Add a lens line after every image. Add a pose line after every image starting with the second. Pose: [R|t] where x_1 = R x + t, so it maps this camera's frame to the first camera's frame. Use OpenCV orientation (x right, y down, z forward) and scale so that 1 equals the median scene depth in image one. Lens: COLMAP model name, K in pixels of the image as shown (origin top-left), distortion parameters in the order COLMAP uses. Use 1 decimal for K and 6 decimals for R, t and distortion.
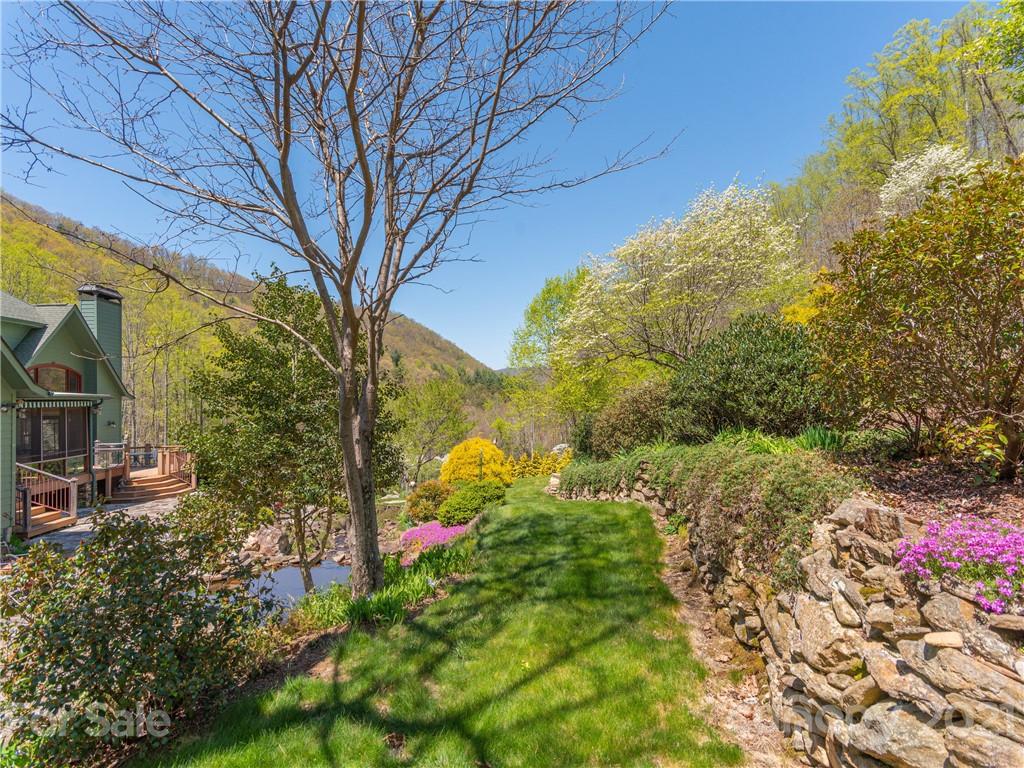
lens RADIAL K [[526.3, 0, 527.7], [0, 526.3, 382.1], [0, 0, 1]] dist [0.011853, -0.001025]
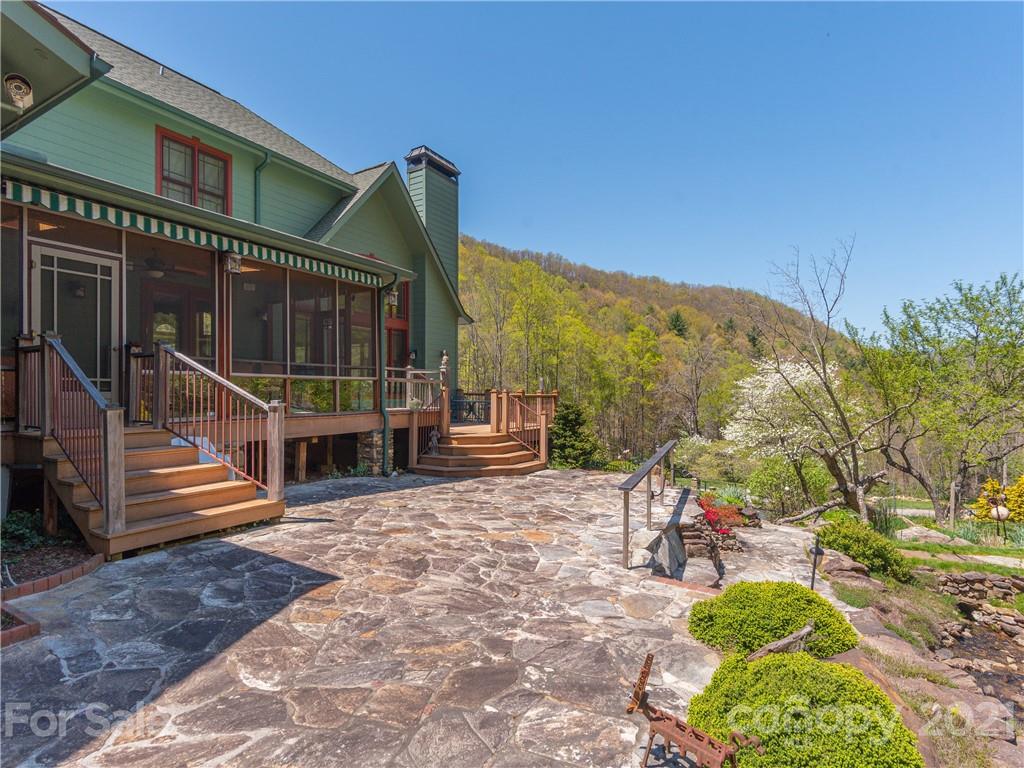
lens RADIAL K [[526.3, 0, 513.6], [0, 526.3, 390.8], [0, 0, 1]] dist [0.011853, -0.001025]
pose [[0.805842, 0.021986, -0.591723, -0.346338], [-0.005824, 0.999556, 0.029207, 0.114080], [0.592103, -0.020090, 0.805612, 0.561035]]
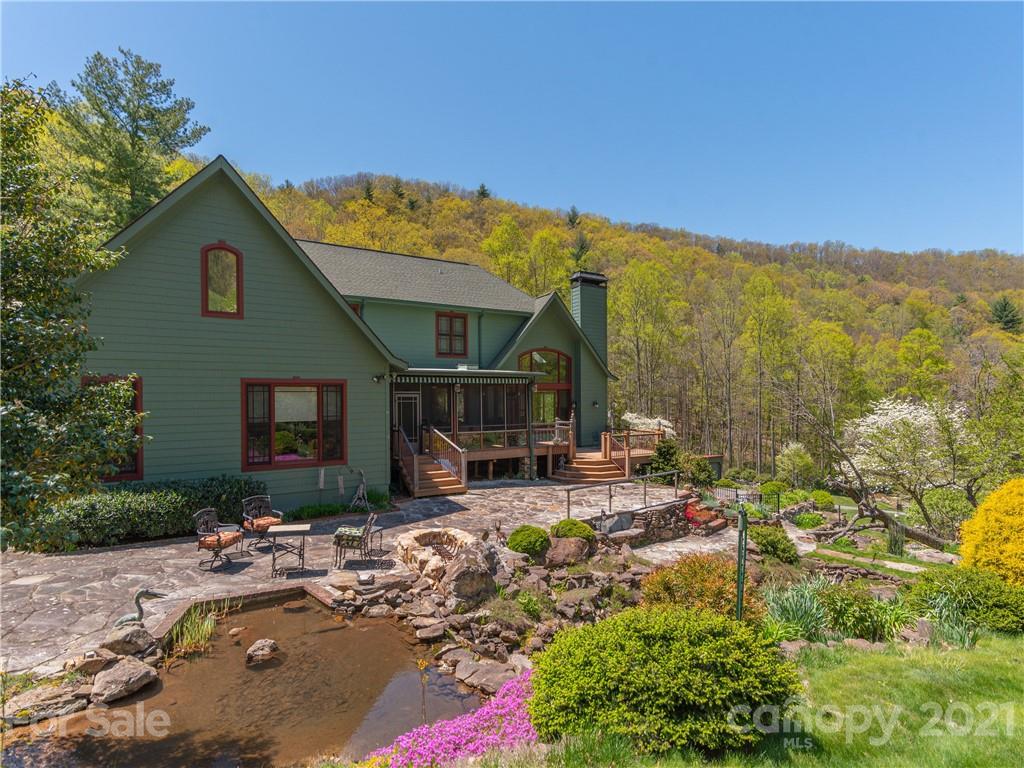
lens RADIAL K [[526.3, 0, 502.9], [0, 526.3, 391.5], [0, 0, 1]] dist [0.011853, -0.001025]
pose [[0.407157, 0.005821, -0.913340, 0.084044], [0.021892, 0.999630, 0.016131, 0.037539], [0.913096, -0.026563, 0.406879, 0.460865]]
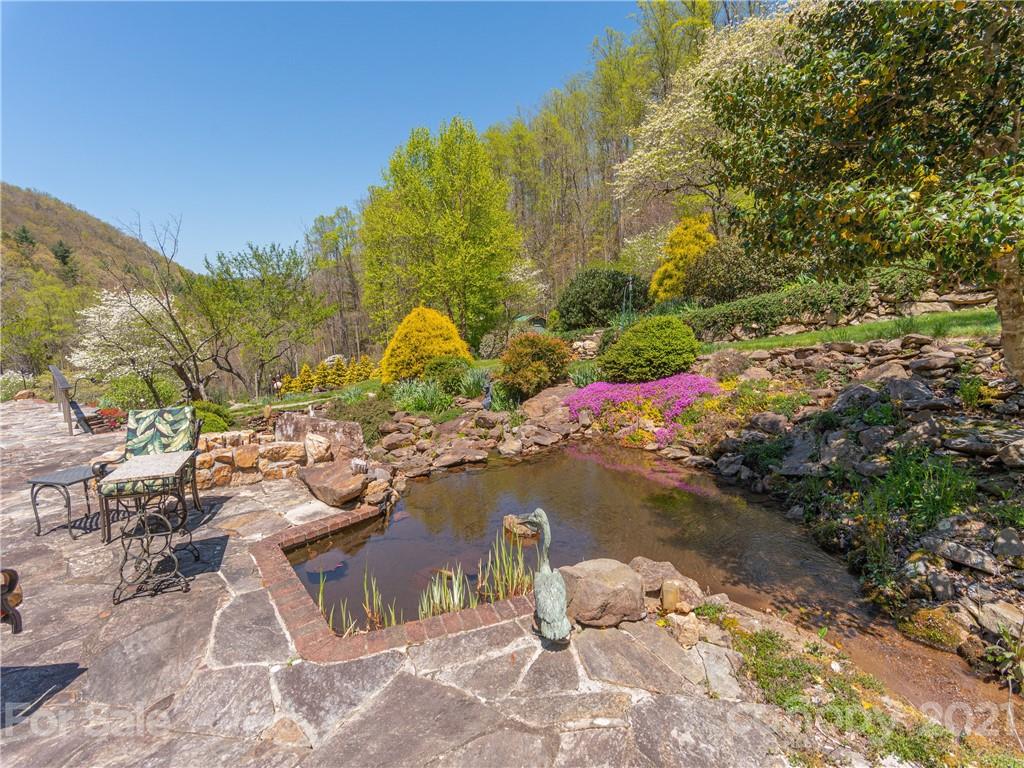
lens RADIAL K [[526.3, 0, 515.1], [0, 526.3, 367.5], [0, 0, 1]] dist [0.011853, -0.001025]
pose [[0.879050, -0.055053, 0.473541, -0.338591], [-0.004847, 0.992226, 0.124353, 0.099760], [-0.476706, -0.111607, 0.871949, 0.285603]]
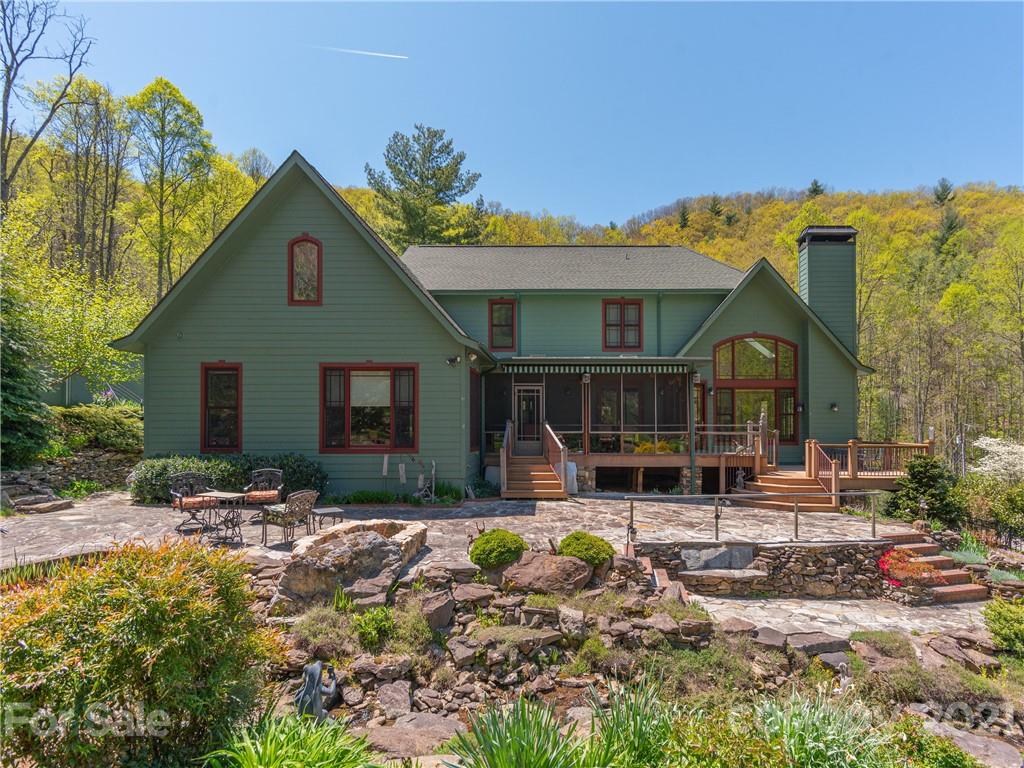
lens RADIAL K [[526.3, 0, 539.6], [0, 526.3, 413.8], [0, 0, 1]] dist [0.011853, -0.001025]
pose [[-0.133266, -0.010243, -0.991027, -0.001473], [0.024022, 0.999619, -0.013562, 0.097884], [0.990789, -0.025614, -0.132970, 0.759102]]
